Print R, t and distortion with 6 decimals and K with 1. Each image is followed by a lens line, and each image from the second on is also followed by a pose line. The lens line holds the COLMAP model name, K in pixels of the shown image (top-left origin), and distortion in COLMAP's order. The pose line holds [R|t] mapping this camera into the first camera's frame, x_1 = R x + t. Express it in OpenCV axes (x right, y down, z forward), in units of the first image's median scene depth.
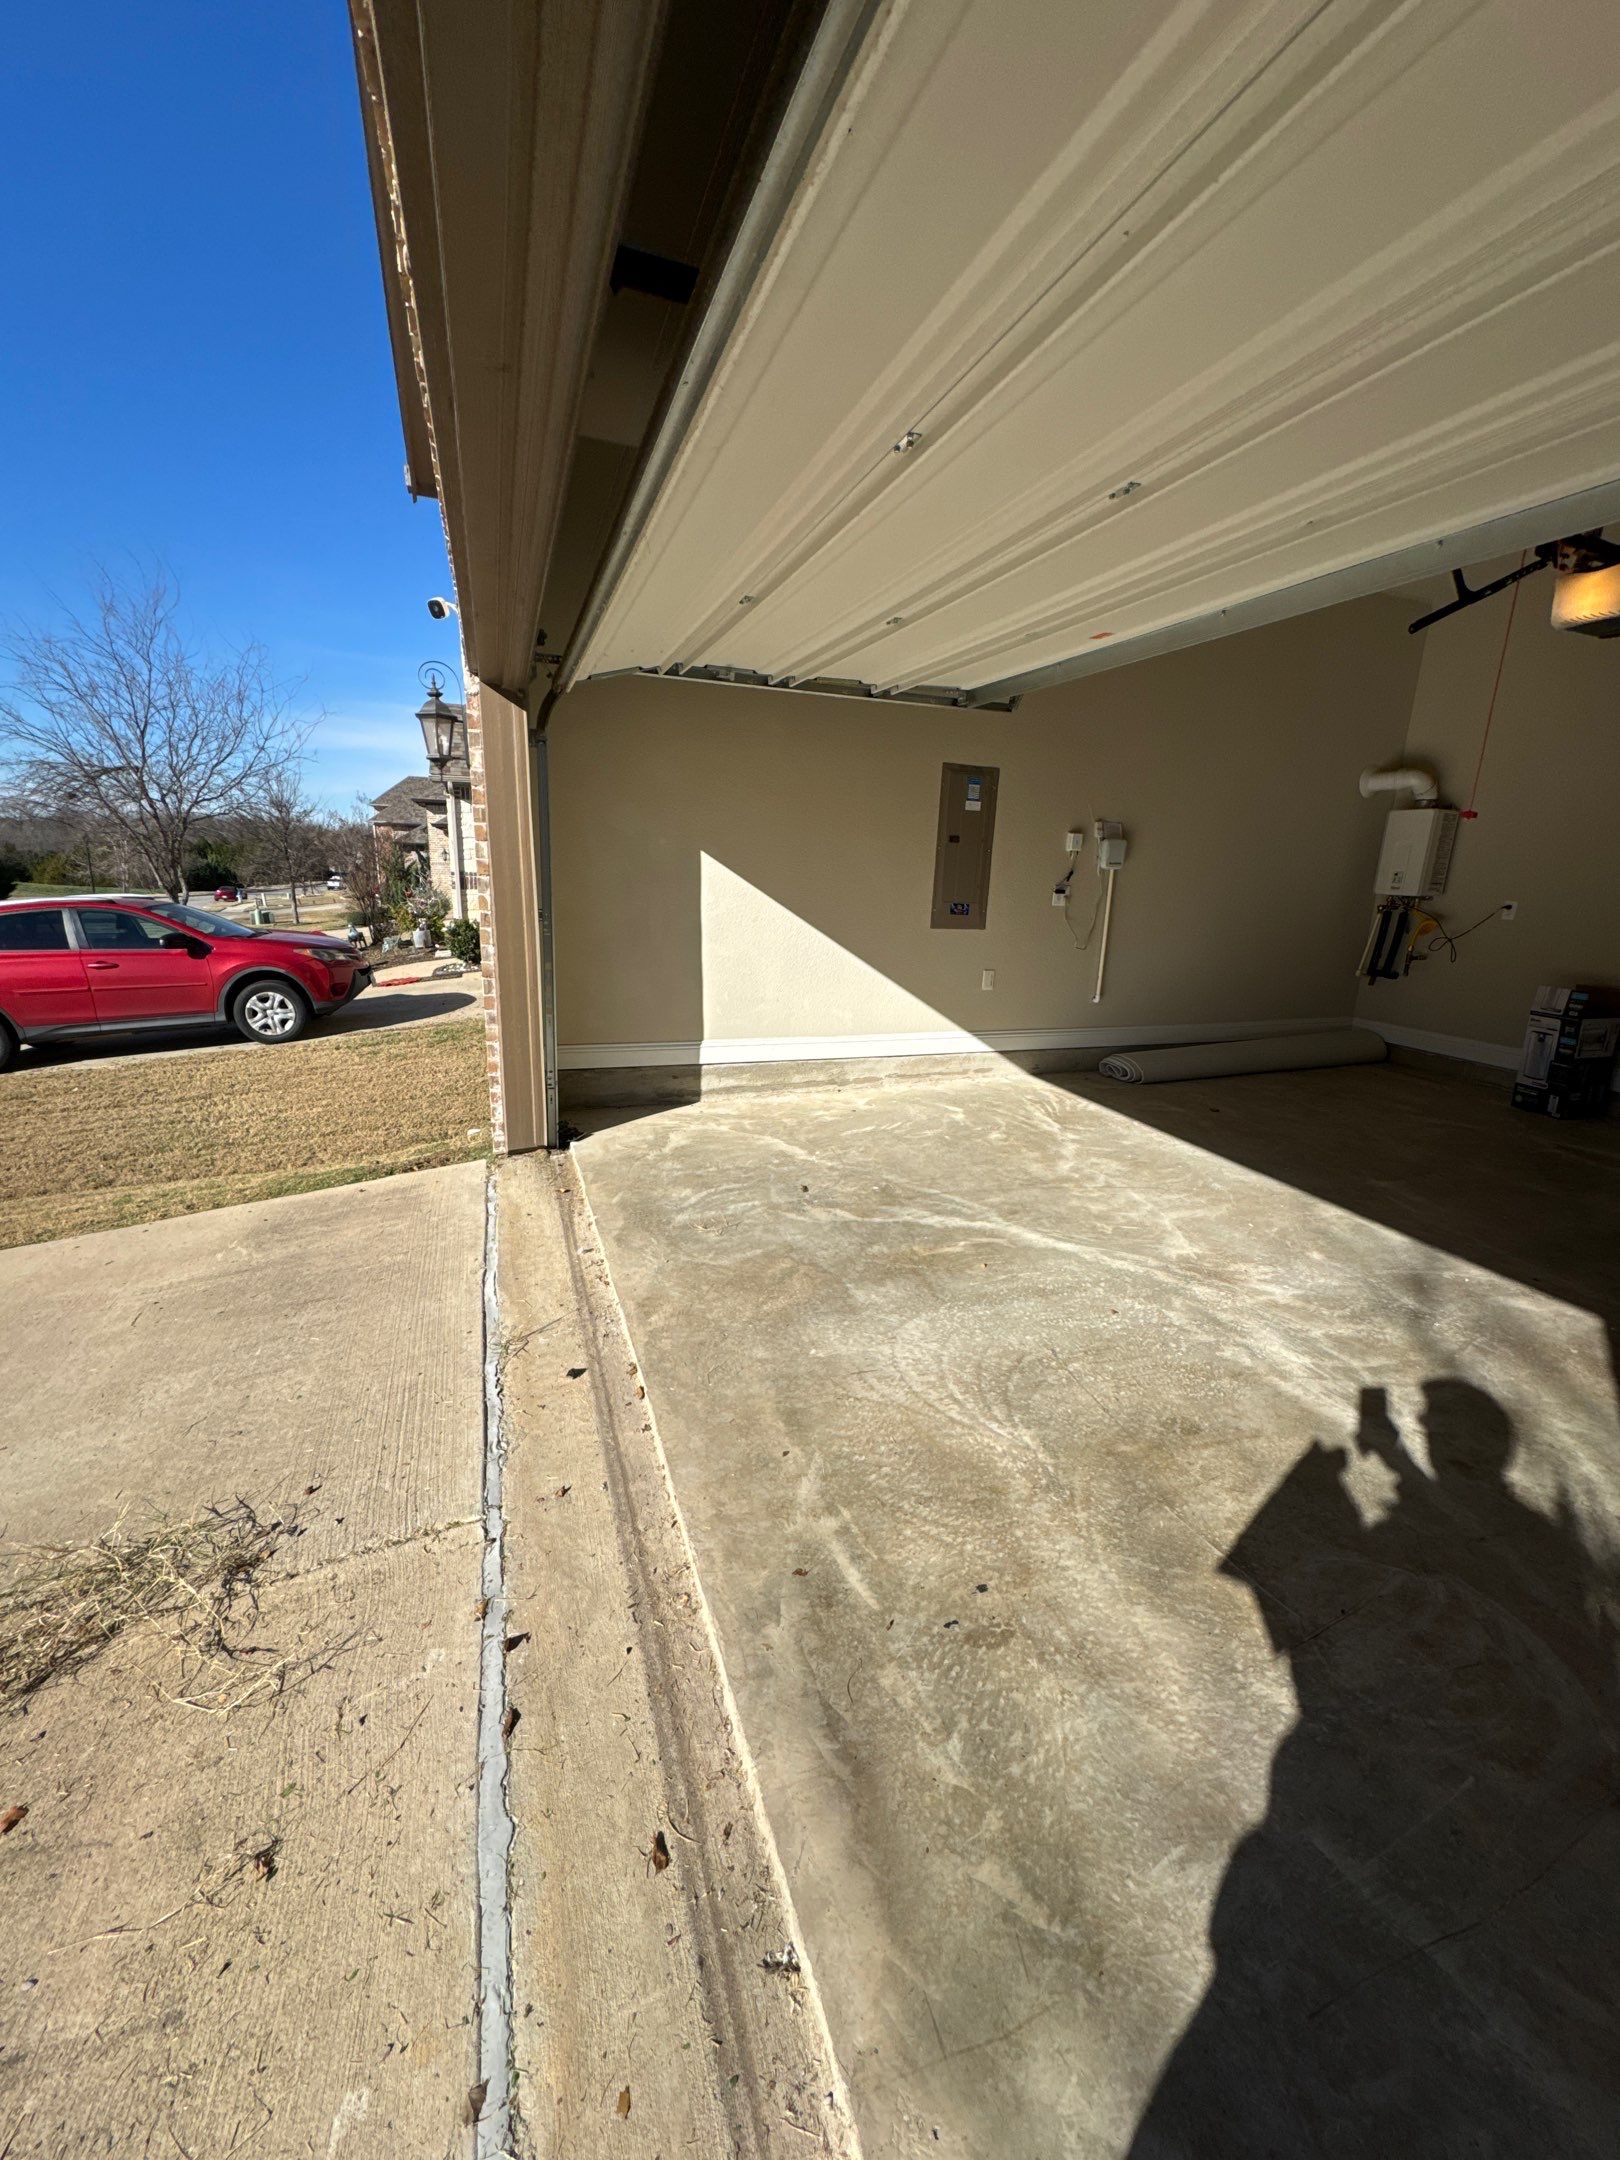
lens RADIAL K [[857.9, 0, 808.0], [0, 857.9, 1082.0], [0, 0, 1]] dist [-0.000937, 0.000400]
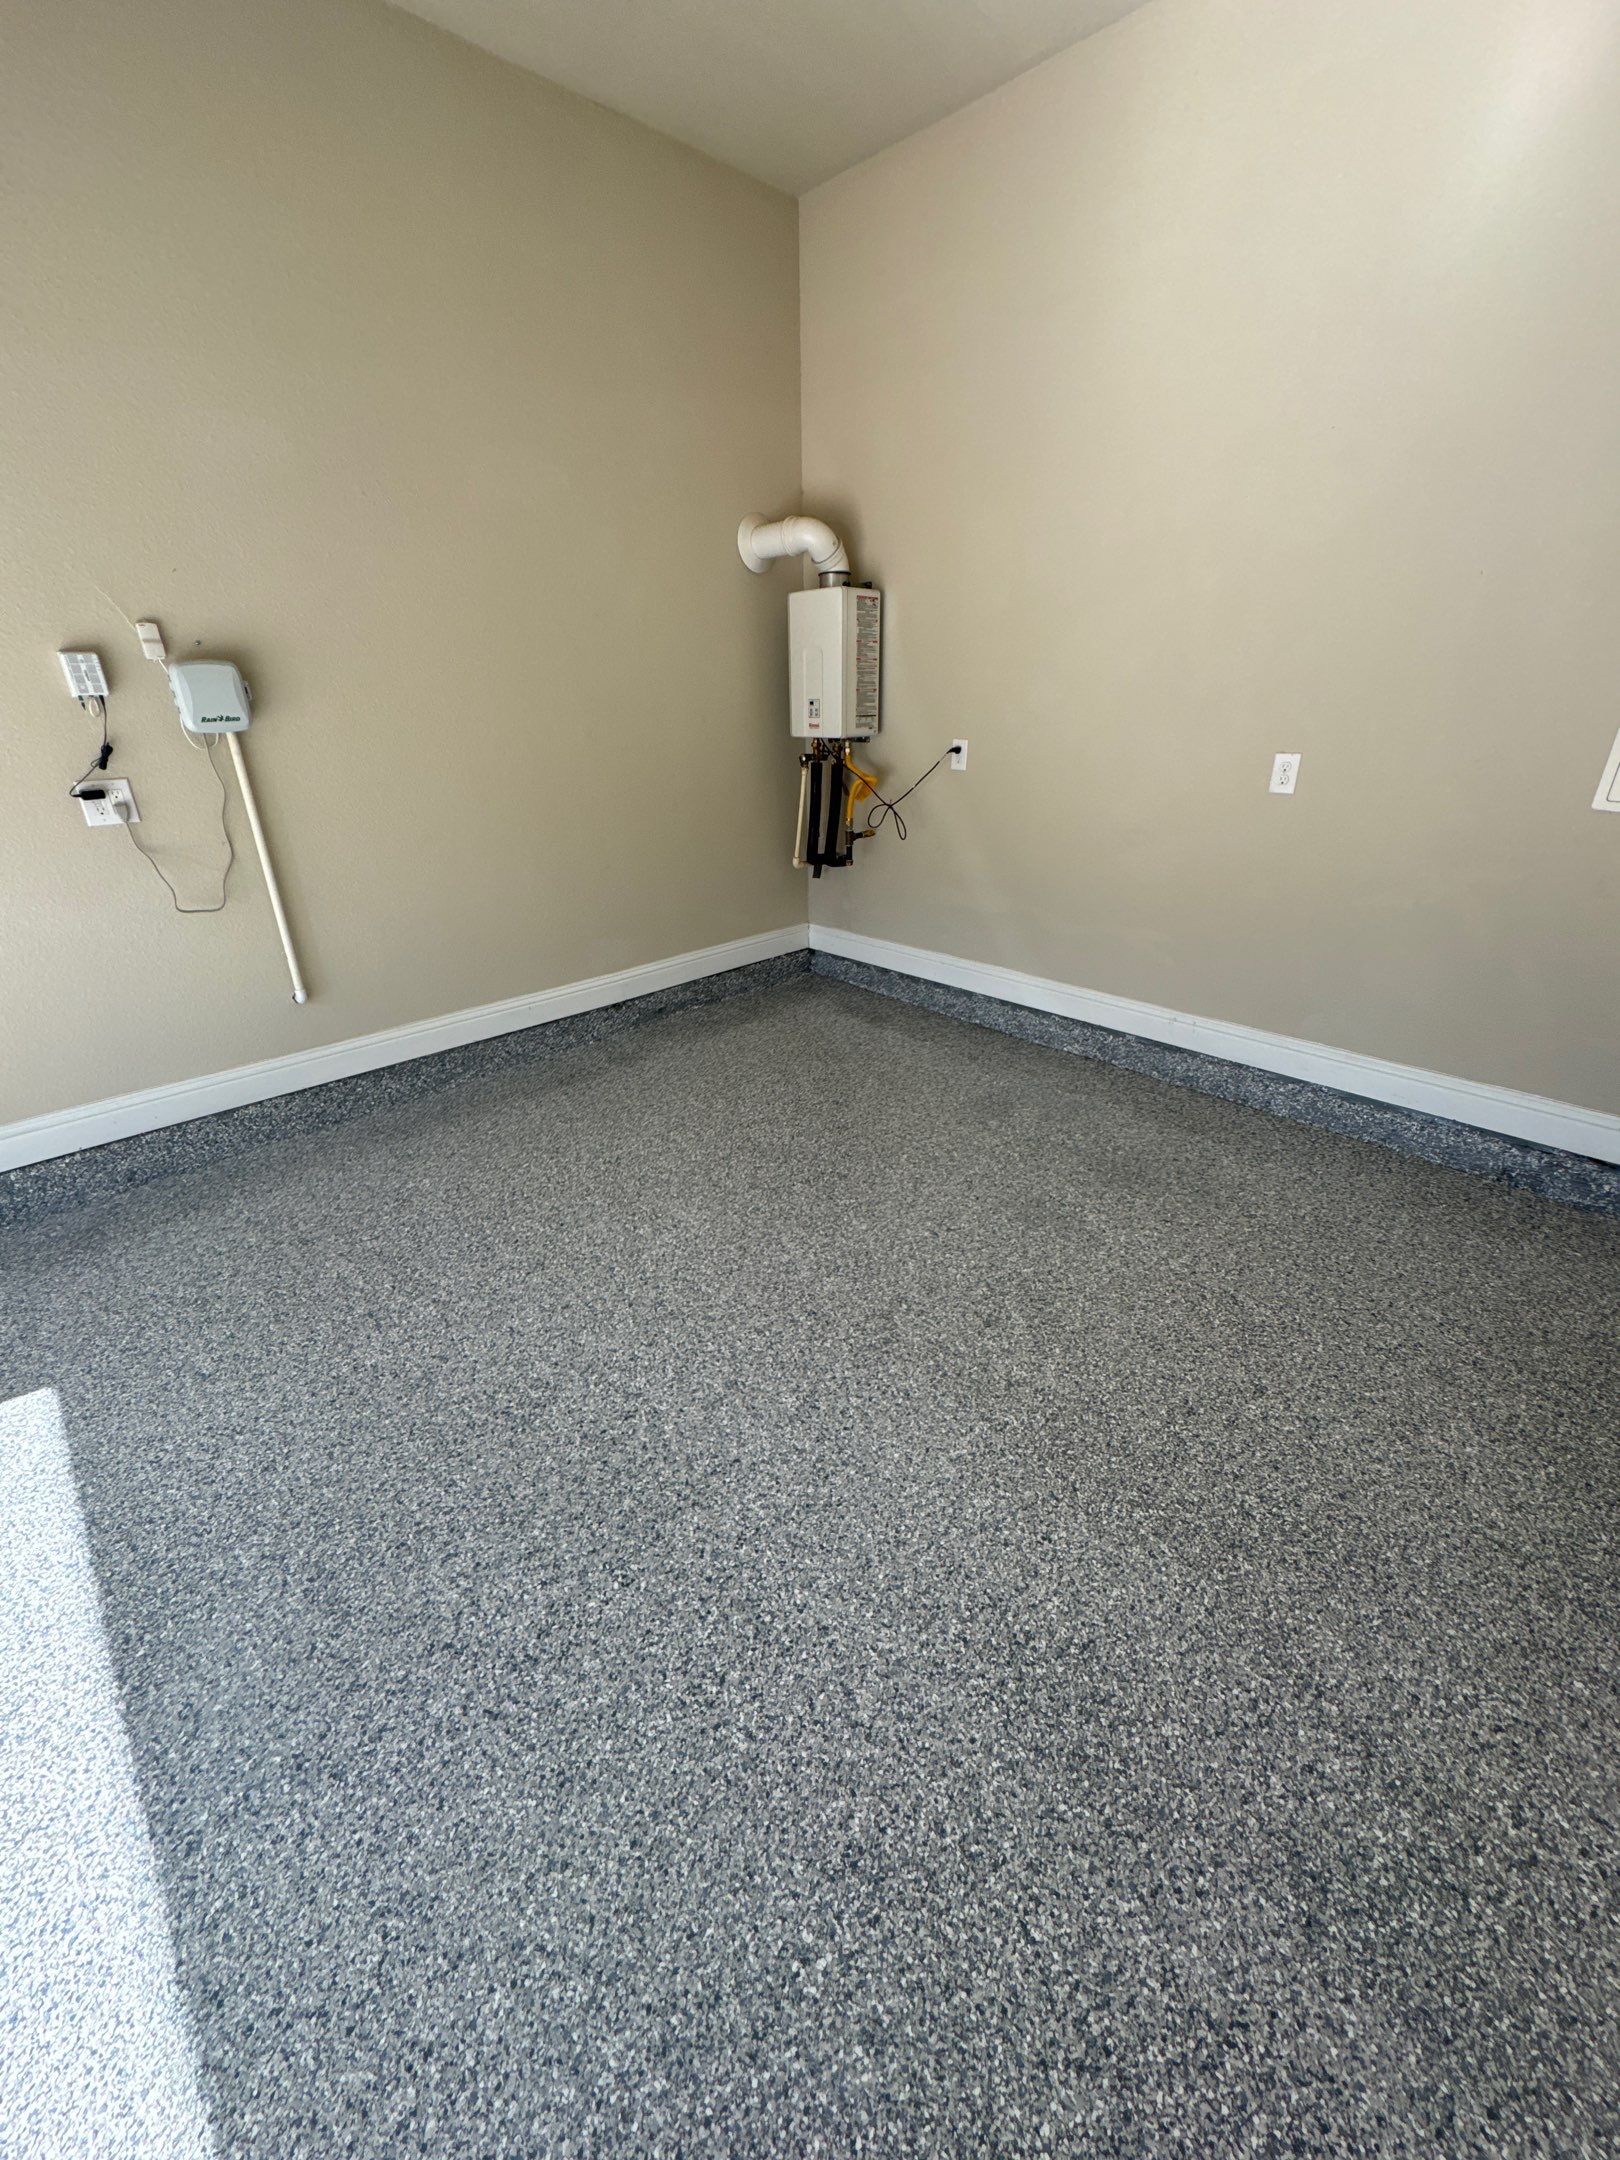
lens RADIAL K [[861.5, 0, 812.7], [0, 861.5, 1077.9], [0, 0, 1]] dist [-0.001277, -0.000343]
pose [[0.910168, -0.213289, 0.355109, 0.575950], [0.147627, 0.967982, 0.203022, -0.148961], [-0.387042, -0.132361, 0.912513, 0.555291]]
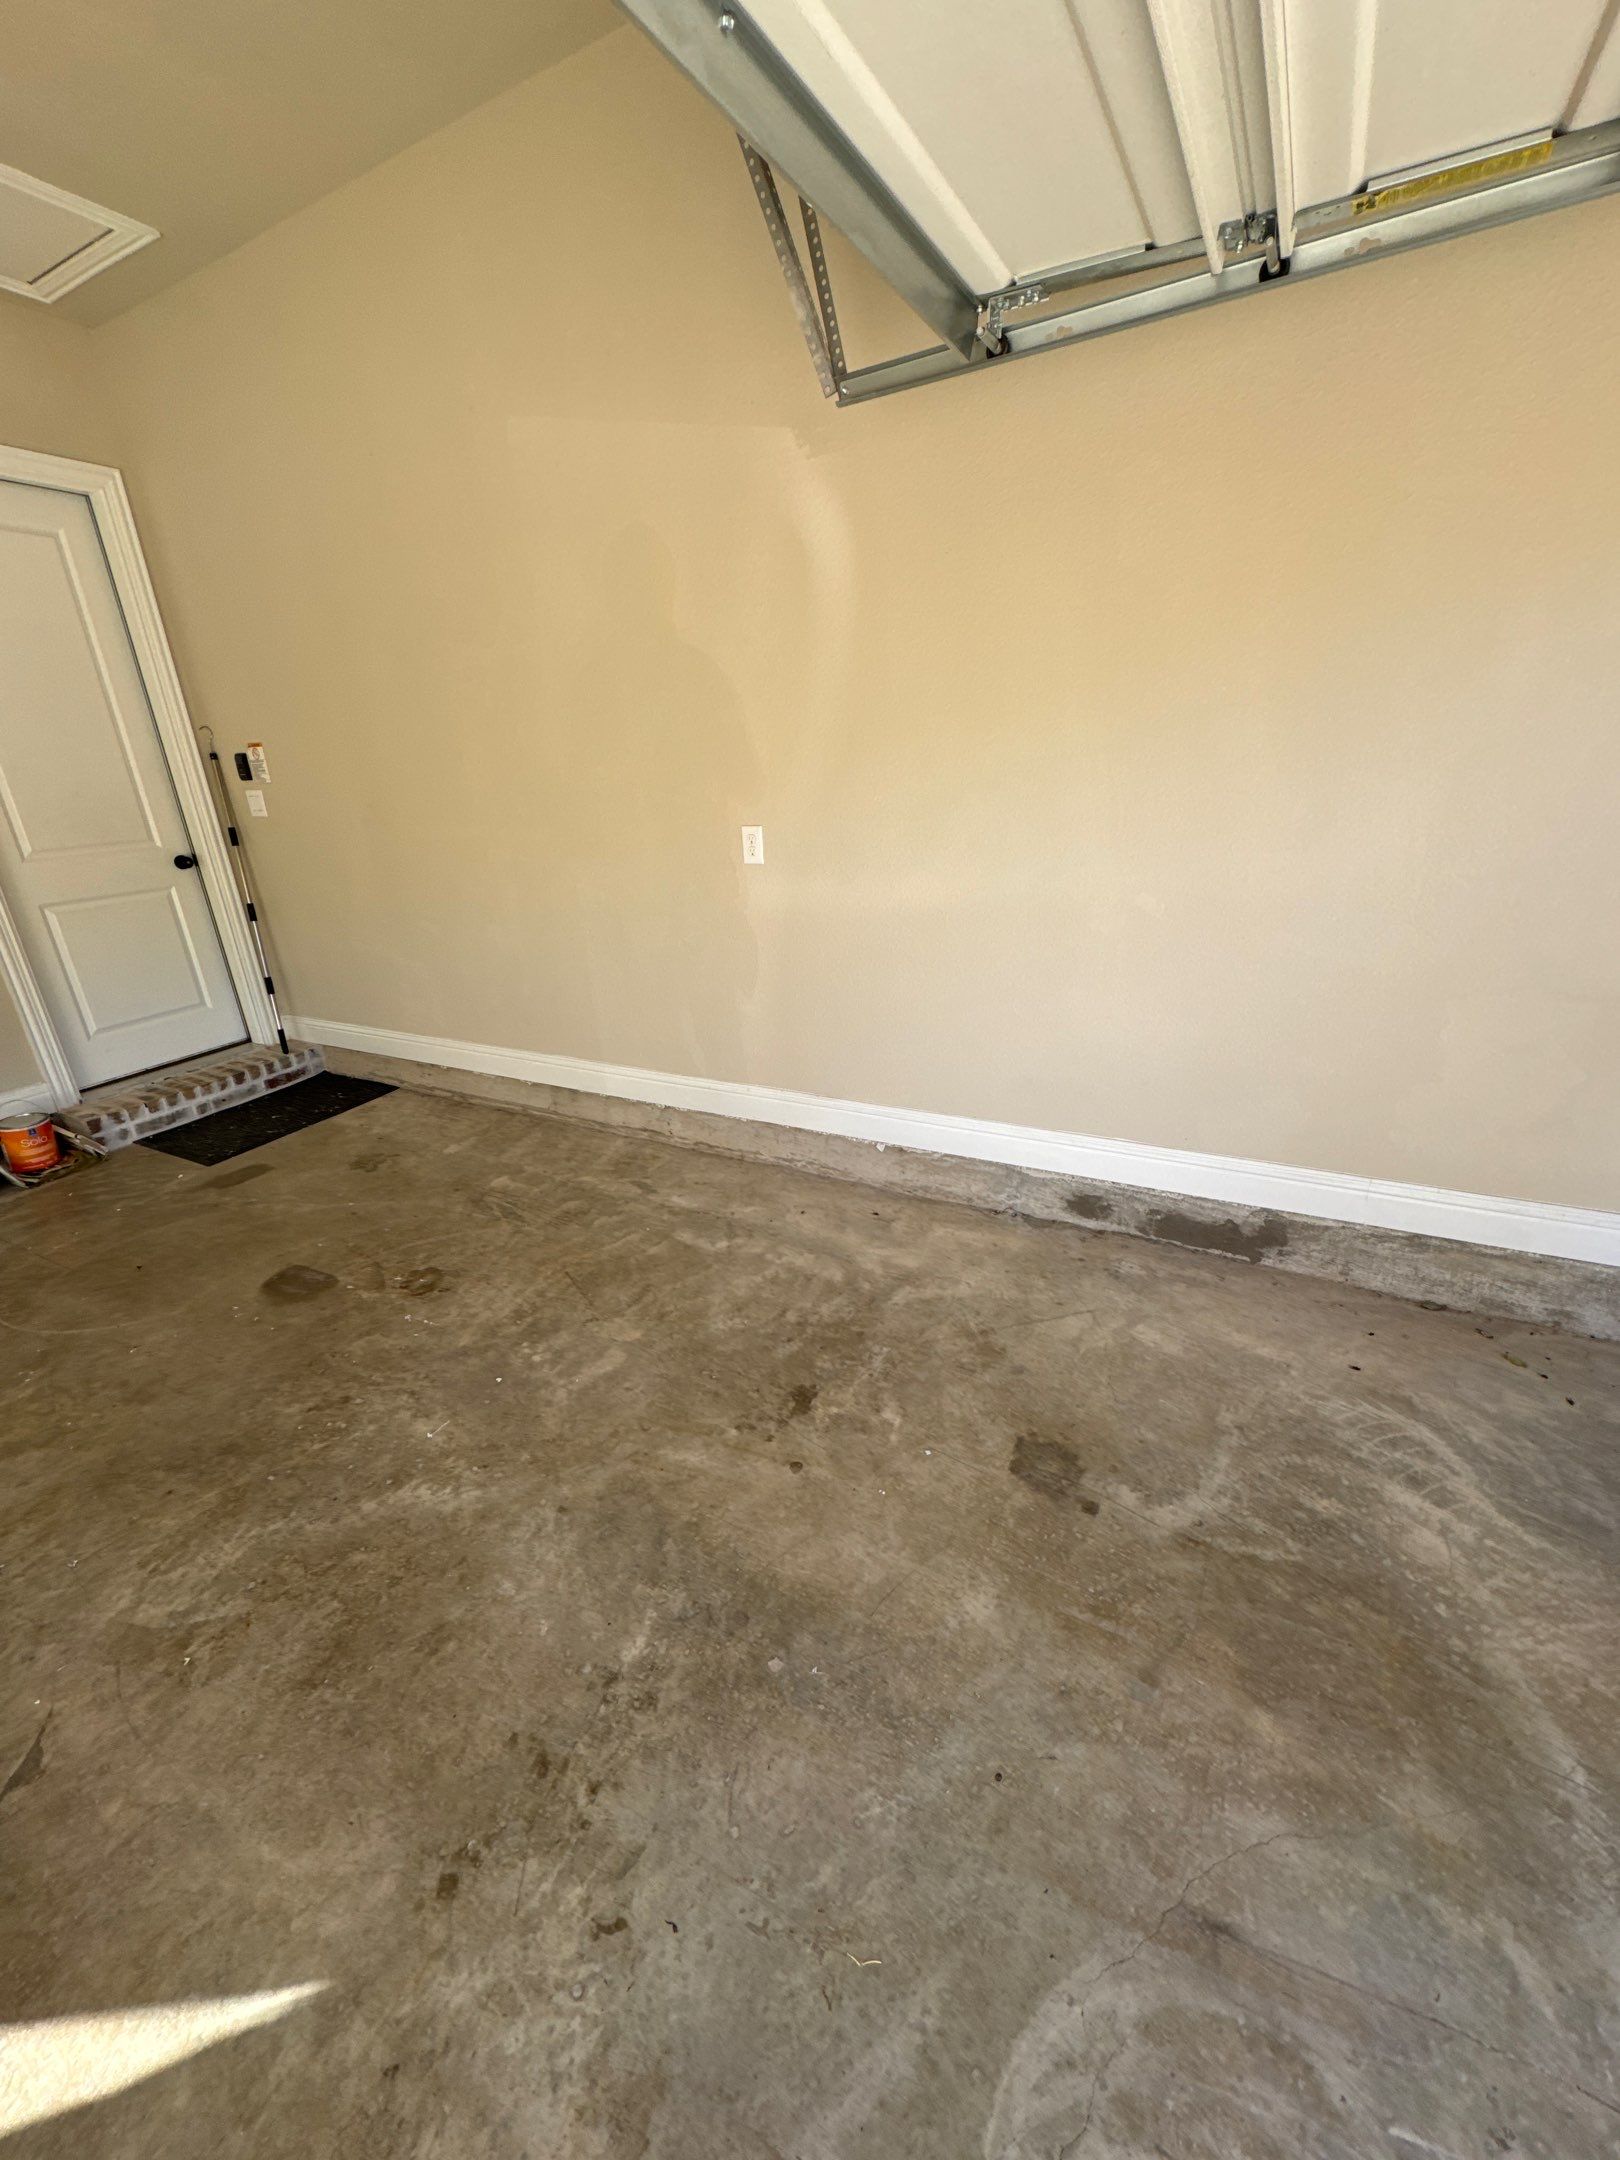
lens RADIAL K [[859.4, 0, 805.6], [0, 859.4, 1081.9], [0, 0, 1]] dist [-0.001404, 0.000142]
pose [[-0.664526, -0.263847, 0.699135, 0.269714], [0.218395, 0.826170, 0.519372, -0.121033], [-0.714639, 0.497824, -0.491389, 0.410567]]
